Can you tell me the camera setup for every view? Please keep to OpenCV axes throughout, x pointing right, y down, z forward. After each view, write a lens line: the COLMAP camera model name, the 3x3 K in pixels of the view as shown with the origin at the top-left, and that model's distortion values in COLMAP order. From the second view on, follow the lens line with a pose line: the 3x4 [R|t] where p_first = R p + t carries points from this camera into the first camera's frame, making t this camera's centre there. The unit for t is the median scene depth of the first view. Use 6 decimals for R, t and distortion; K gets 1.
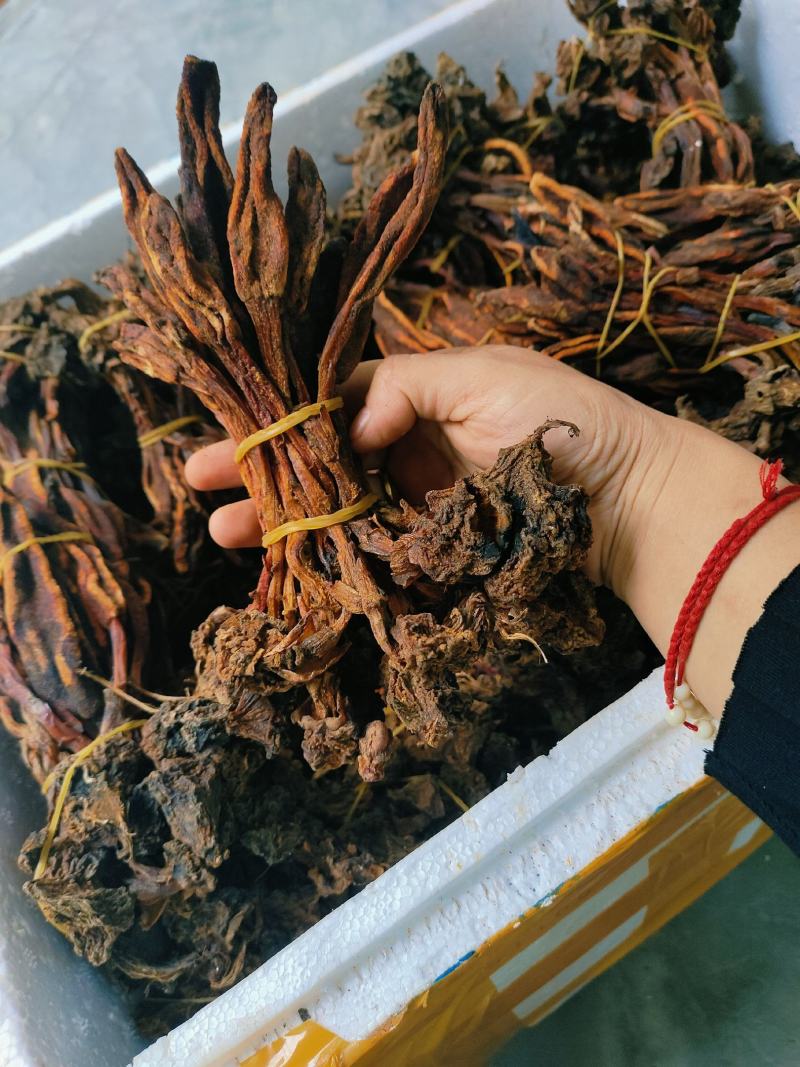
lens RADIAL K [[792.6, 0, 392.0], [0, 792.6, 525.2], [0, 0, 1]] dist [0.025957, -0.045549]
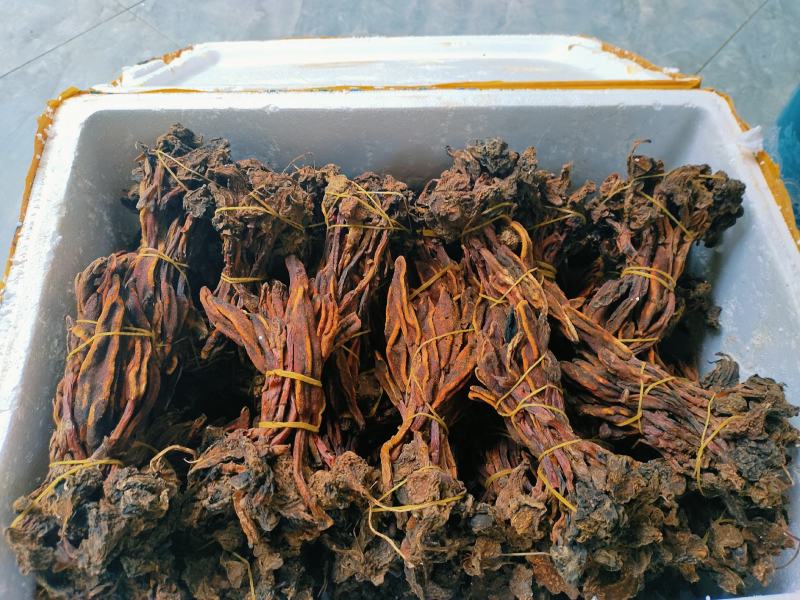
lens RADIAL K [[594.3, 0, 395.2], [0, 594.3, 293.1], [0, 0, 1]] dist [0.025957, -0.045549]
pose [[0.839684, 0.541885, -0.035933, 0.049779], [-0.533192, 0.835162, 0.134945, -0.519432], [0.103135, -0.094152, 0.990201, -0.193522]]
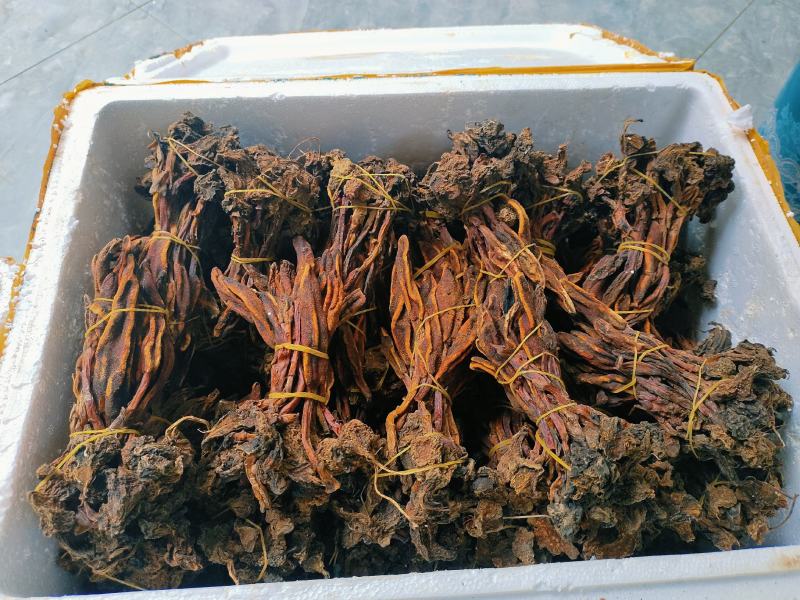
lens RADIAL K [[594.3, 0, 405.3], [0, 594.3, 284.0], [0, 0, 1]] dist [0.025957, -0.045549]
pose [[0.848251, 0.527560, -0.046373, 0.100608], [-0.518208, 0.844886, 0.132768, -0.503368], [0.109223, -0.088590, 0.990062, -0.252208]]
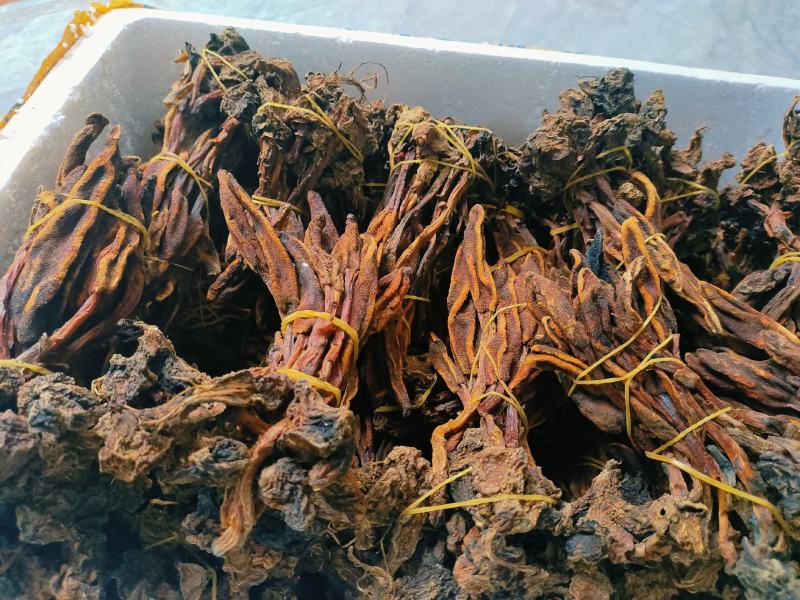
lens RADIAL K [[594.3, 0, 403.3], [0, 594.3, 306.2], [0, 0, 1]] dist [0.025957, -0.045549]
pose [[0.760987, 0.622525, -0.182650, 0.176945], [-0.631590, 0.775228, 0.010768, -0.162497], [0.148299, 0.107165, 0.983119, 0.159525]]
